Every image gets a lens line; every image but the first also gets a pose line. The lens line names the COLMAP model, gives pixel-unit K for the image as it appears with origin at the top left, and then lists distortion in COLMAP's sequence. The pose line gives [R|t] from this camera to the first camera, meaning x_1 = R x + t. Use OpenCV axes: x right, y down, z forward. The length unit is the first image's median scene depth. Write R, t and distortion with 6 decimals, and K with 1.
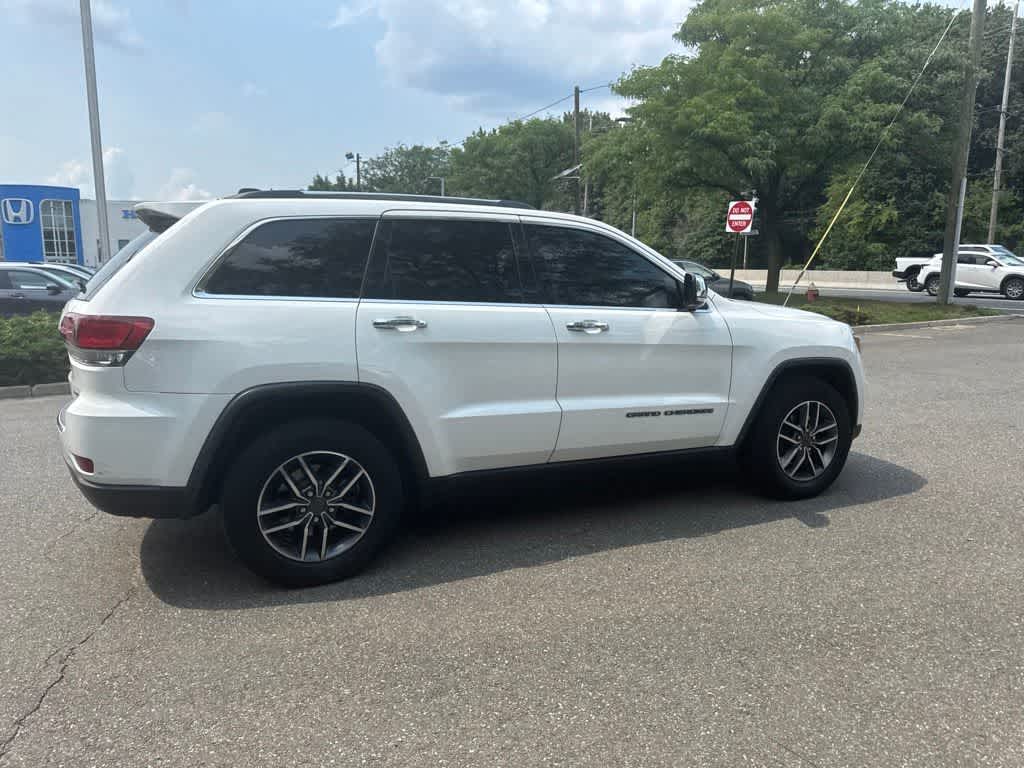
lens RADIAL K [[730.5, 0, 518.3], [0, 730.5, 390.2], [0, 0, 1]] dist [0.037784, -0.038757]
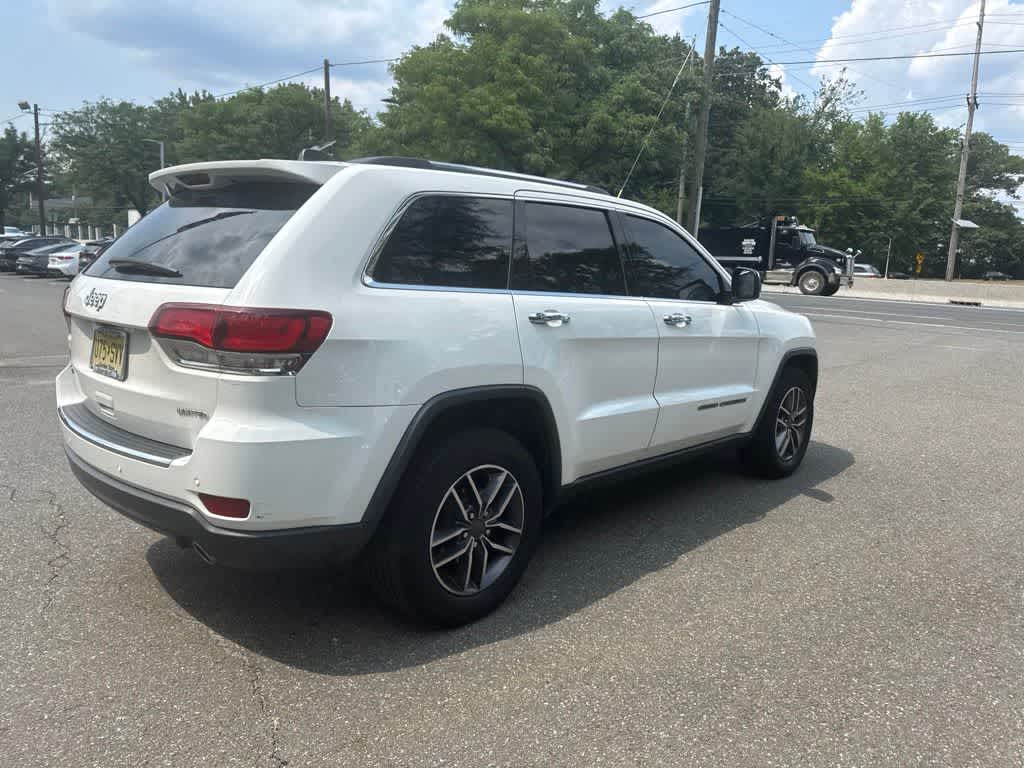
lens RADIAL K [[730.5, 0, 518.1], [0, 730.5, 389.3], [0, 0, 1]] dist [0.037784, -0.038757]
pose [[0.927155, -0.034017, 0.373132, -0.438321], [0.027154, 0.999352, 0.023635, -0.021259], [-0.373694, -0.011782, 0.927477, 0.148199]]
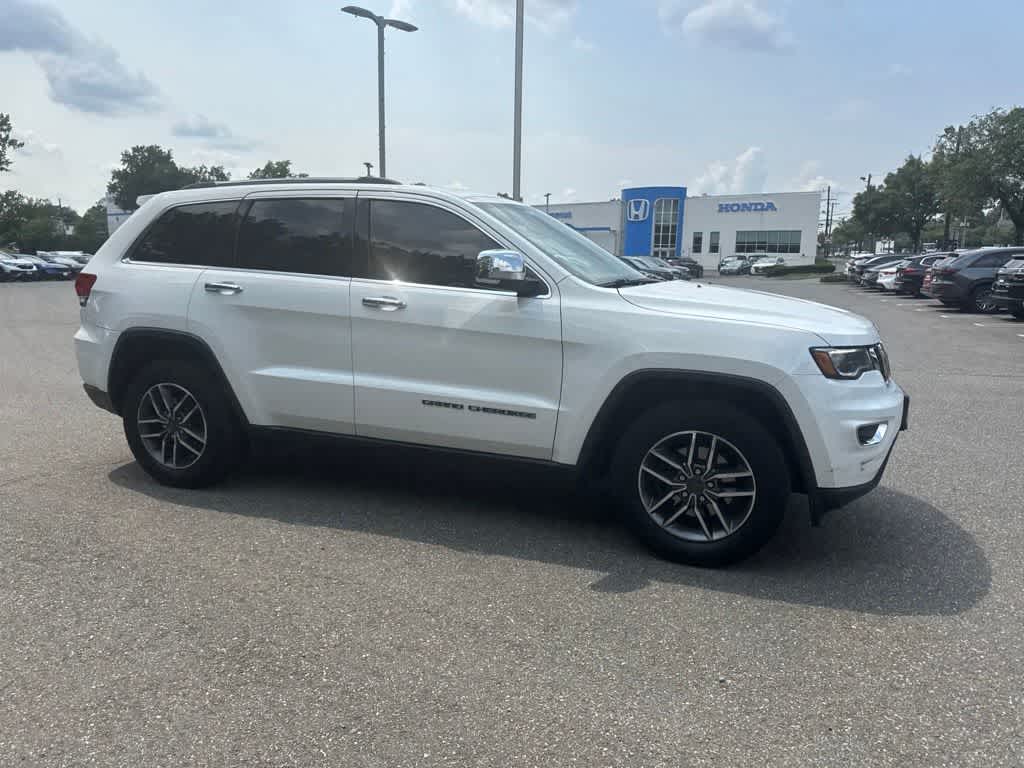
lens RADIAL K [[730.5, 0, 515.8], [0, 730.5, 389.5], [0, 0, 1]] dist [0.037784, -0.038757]
pose [[0.700207, 0.135122, -0.701036, 0.844122], [-0.127005, 0.989840, 0.063932, -0.053323], [0.702552, 0.044270, 0.710254, 0.402137]]
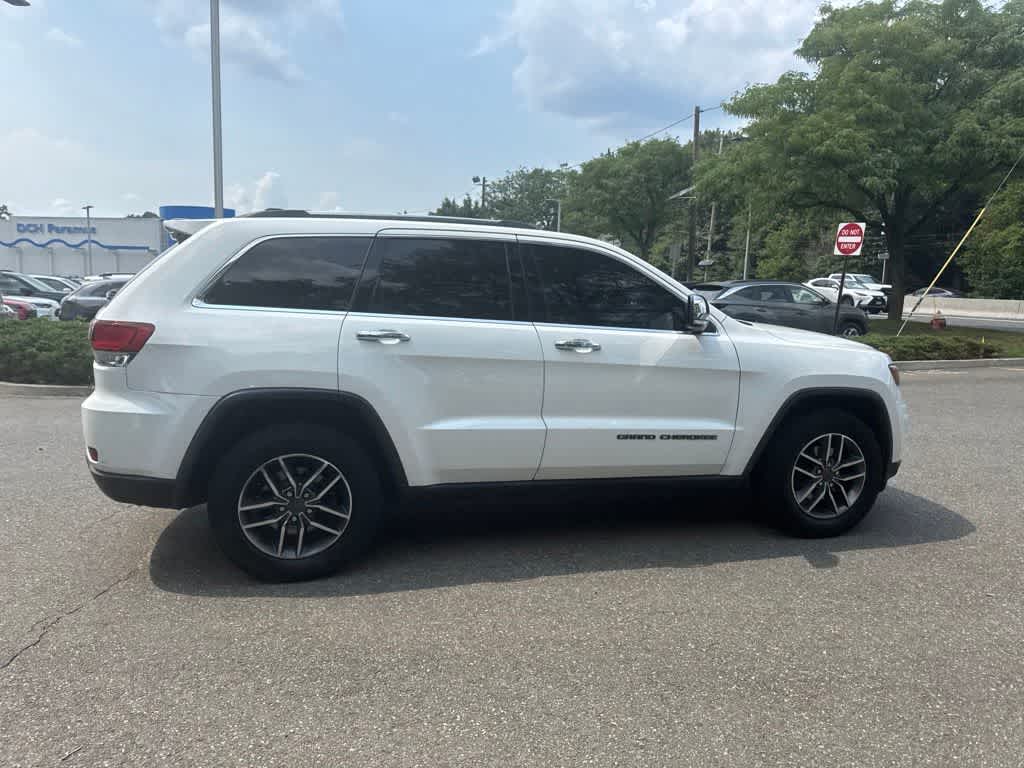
lens RADIAL K [[730.5, 0, 517.1], [0, 730.5, 391.7], [0, 0, 1]] dist [0.037784, -0.038757]
pose [[0.984976, 0.042539, -0.167373, 0.169586], [-0.046716, 0.998685, -0.021095, 0.000192], [0.166255, 0.028597, 0.985668, 0.003767]]
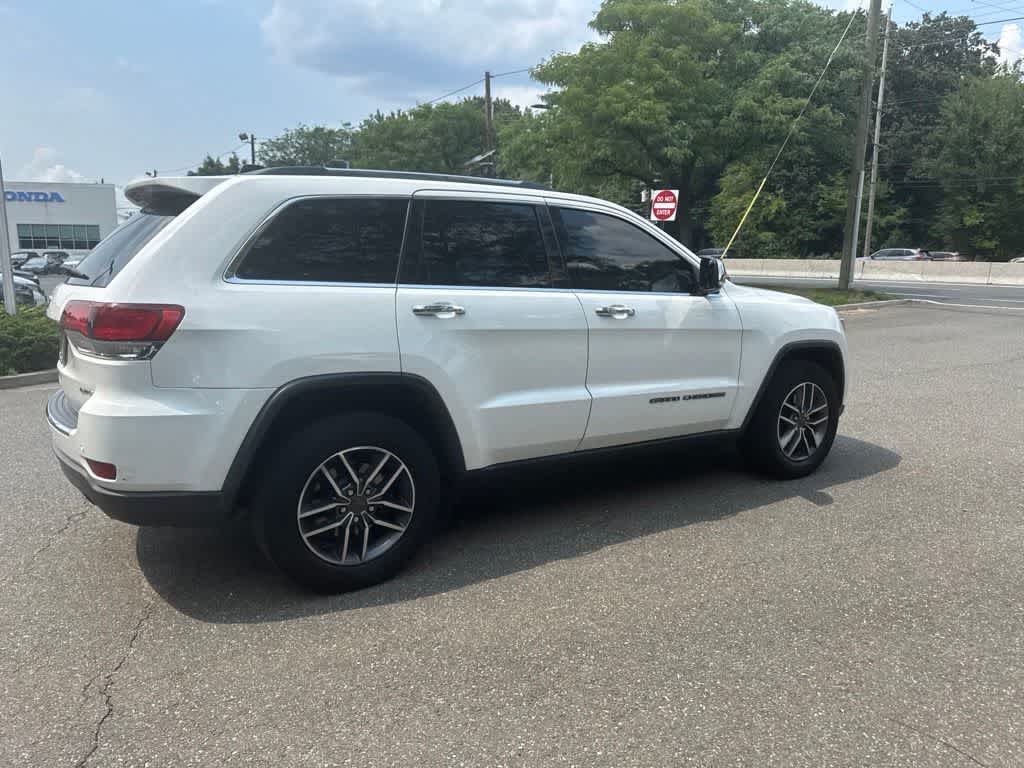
lens RADIAL K [[730.5, 0, 518.1], [0, 730.5, 392.3], [0, 0, 1]] dist [0.037784, -0.038757]
pose [[0.990847, -0.023142, 0.132993, -0.153997], [0.020594, 0.999578, 0.020498, -0.001500], [-0.133411, -0.017572, 0.990905, 0.037304]]
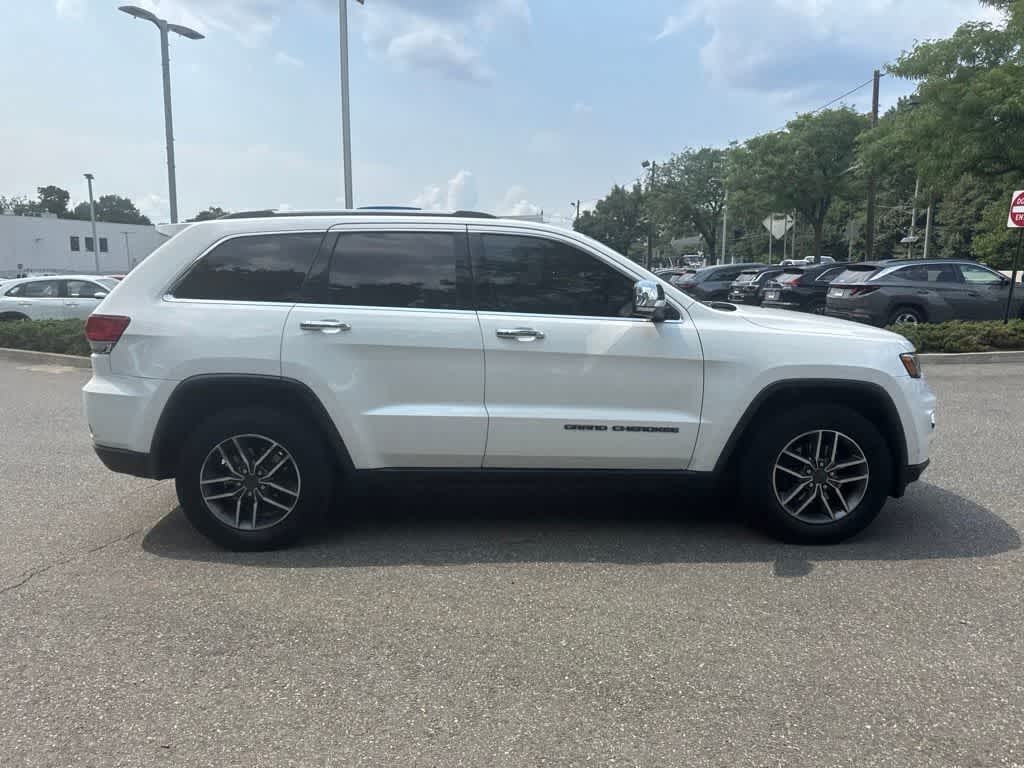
lens RADIAL K [[730.5, 0, 516.4], [0, 730.5, 377.6], [0, 0, 1]] dist [0.037784, -0.038757]
pose [[0.912670, 0.052116, -0.405360, 0.456489], [-0.061448, 0.998060, -0.010032, -0.016553], [0.404051, 0.034065, 0.914102, 0.086079]]
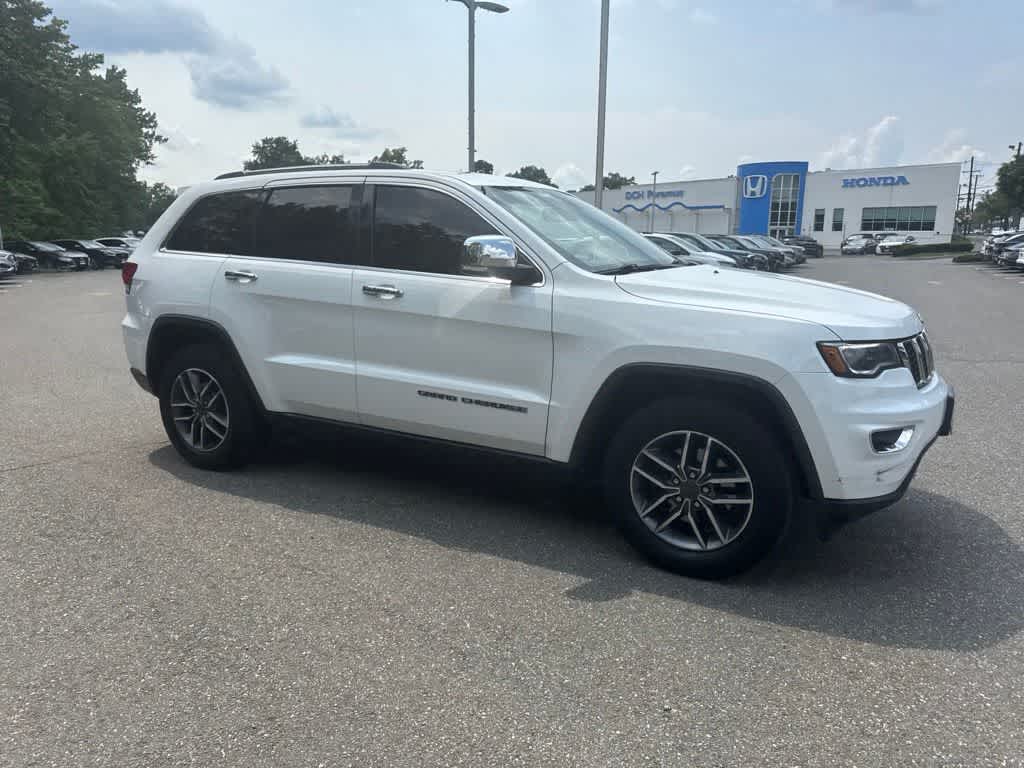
lens RADIAL K [[730.5, 0, 515.1], [0, 730.5, 387.6], [0, 0, 1]] dist [0.037784, -0.038757]
pose [[0.584836, 0.161393, -0.794934, 0.902084], [-0.130821, 0.985944, 0.103928, -0.078579], [0.800533, 0.043213, 0.597729, 0.526072]]
